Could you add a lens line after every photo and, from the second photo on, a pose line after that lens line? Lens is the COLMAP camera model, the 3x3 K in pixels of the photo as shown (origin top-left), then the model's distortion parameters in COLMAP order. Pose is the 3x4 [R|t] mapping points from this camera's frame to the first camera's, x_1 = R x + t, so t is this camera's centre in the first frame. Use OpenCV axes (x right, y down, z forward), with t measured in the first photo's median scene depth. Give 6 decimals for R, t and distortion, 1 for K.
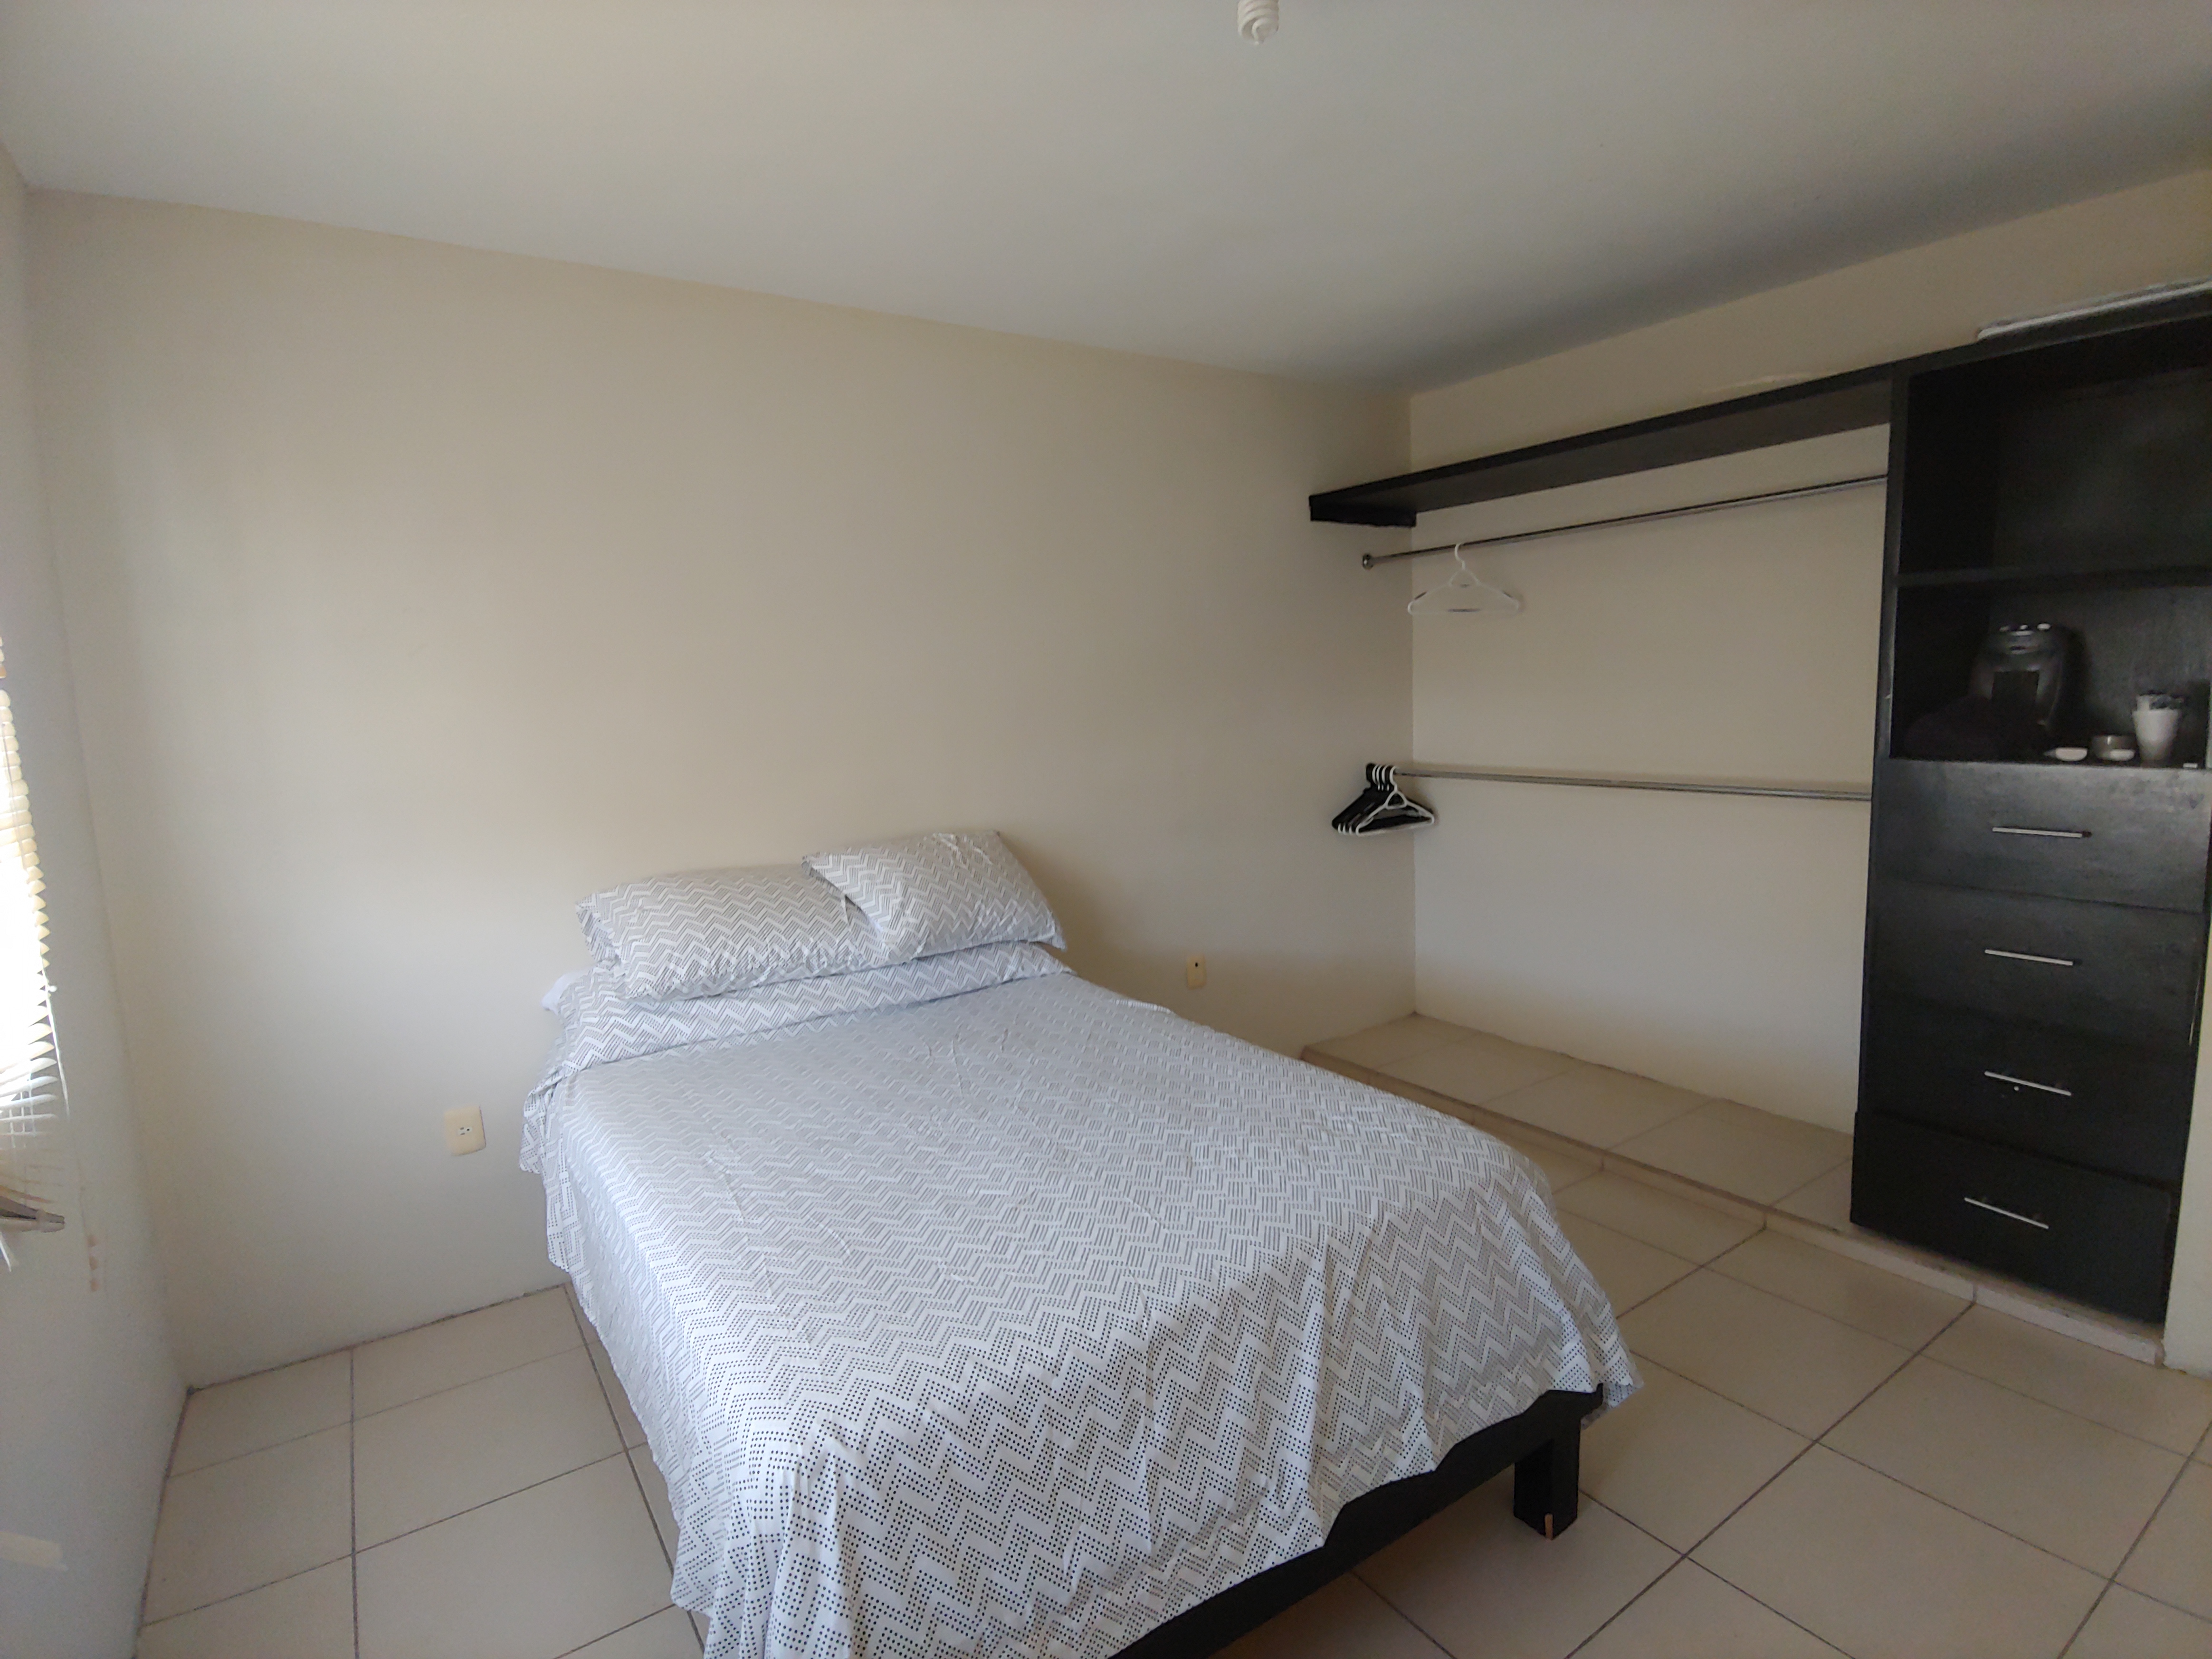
lens RADIAL K [[1107.9, 0, 1100.1], [0, 1107.9, 828.9], [0, 0, 1]] dist [-0.018049, -0.000933]
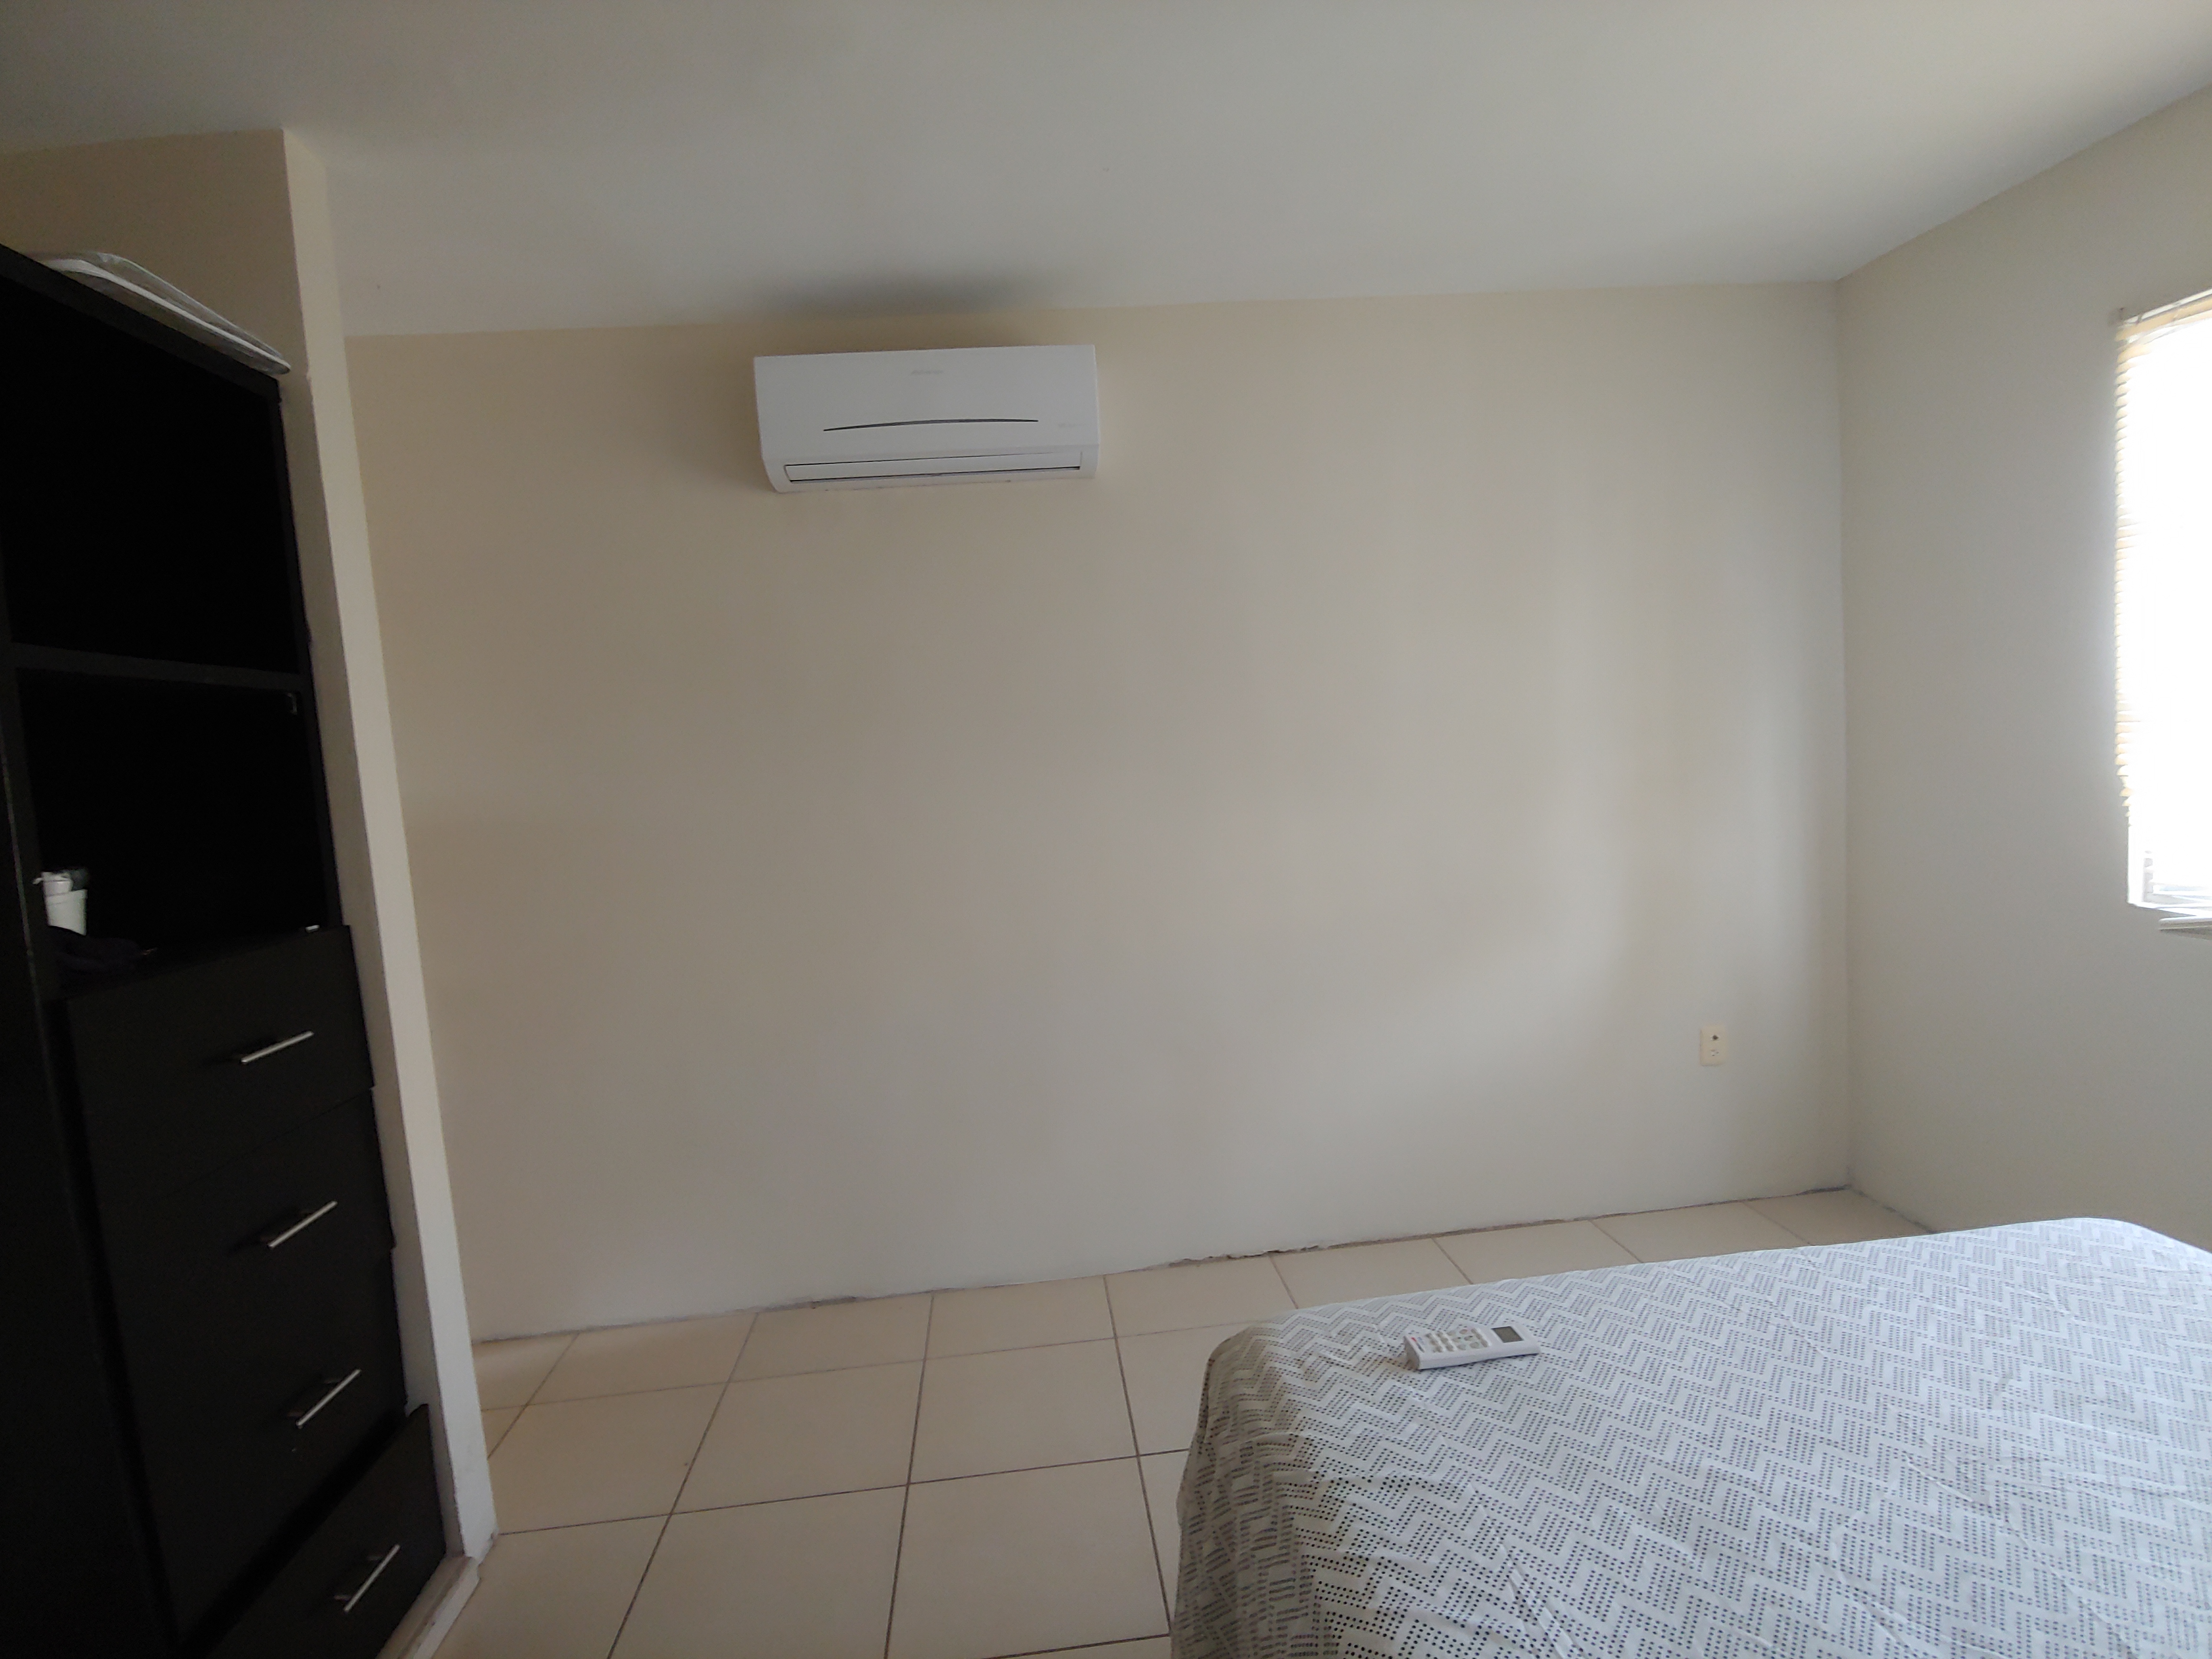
lens RADIAL K [[1107.9, 0, 1100.1], [0, 1107.9, 828.9], [0, 0, 1]] dist [-0.018049, -0.000933]
pose [[-0.865897, 0.061786, 0.496392, 0.060148], [0.169098, 0.970078, 0.174226, -0.223337], [-0.470774, 0.234800, -0.850436, 1.770179]]
